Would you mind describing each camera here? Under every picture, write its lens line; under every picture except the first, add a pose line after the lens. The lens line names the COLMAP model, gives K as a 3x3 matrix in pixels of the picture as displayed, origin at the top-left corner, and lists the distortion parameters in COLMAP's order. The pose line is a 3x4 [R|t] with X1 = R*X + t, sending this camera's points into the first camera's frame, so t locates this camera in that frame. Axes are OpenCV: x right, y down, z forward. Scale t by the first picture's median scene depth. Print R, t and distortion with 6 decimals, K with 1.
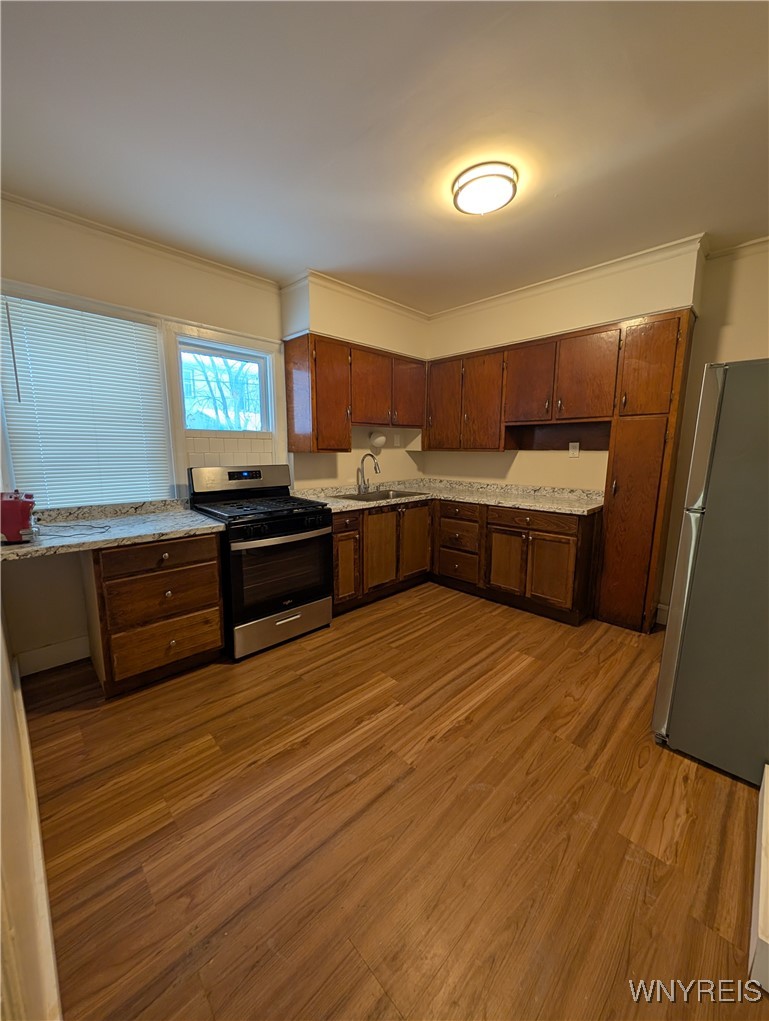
lens RADIAL K [[385.6, 0, 380.2], [0, 385.6, 511.2], [0, 0, 1]] dist [-0.000755, 0.000474]
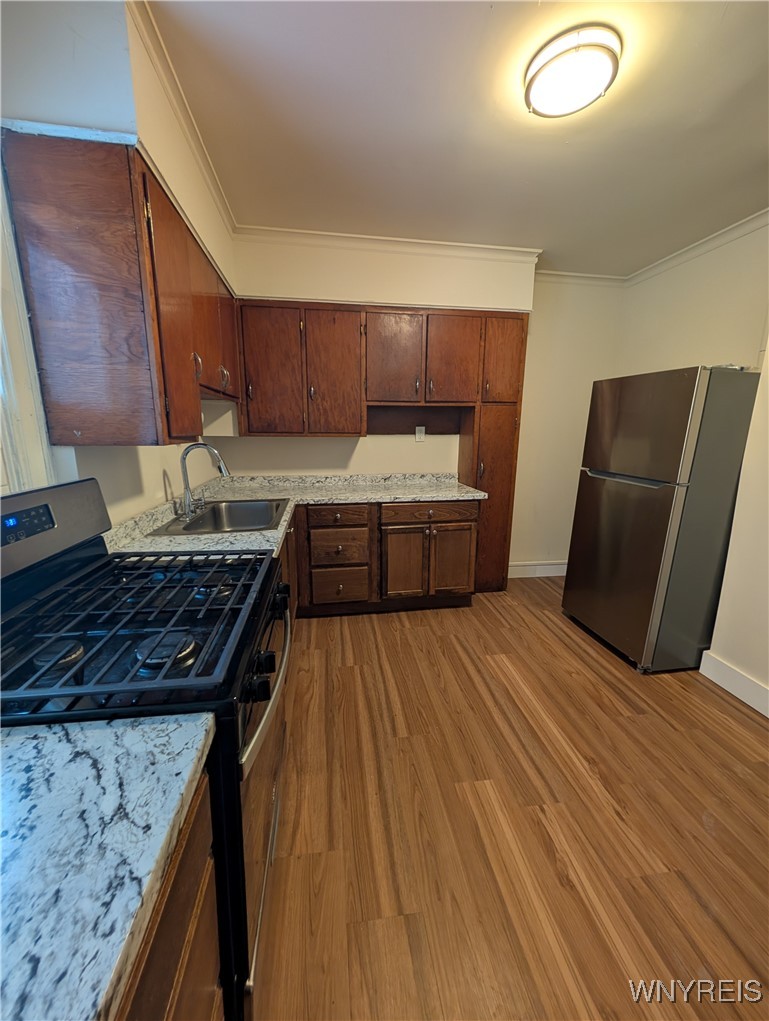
lens RADIAL K [[385.6, 0, 384.5], [0, 385.6, 510.8], [0, 0, 1]] dist [-0.000755, 0.000474]
pose [[0.581803, -0.166340, 0.796139, -0.376520], [0.127810, 0.985400, 0.112481, -0.091545], [-0.803225, 0.036313, 0.594568, 0.515349]]
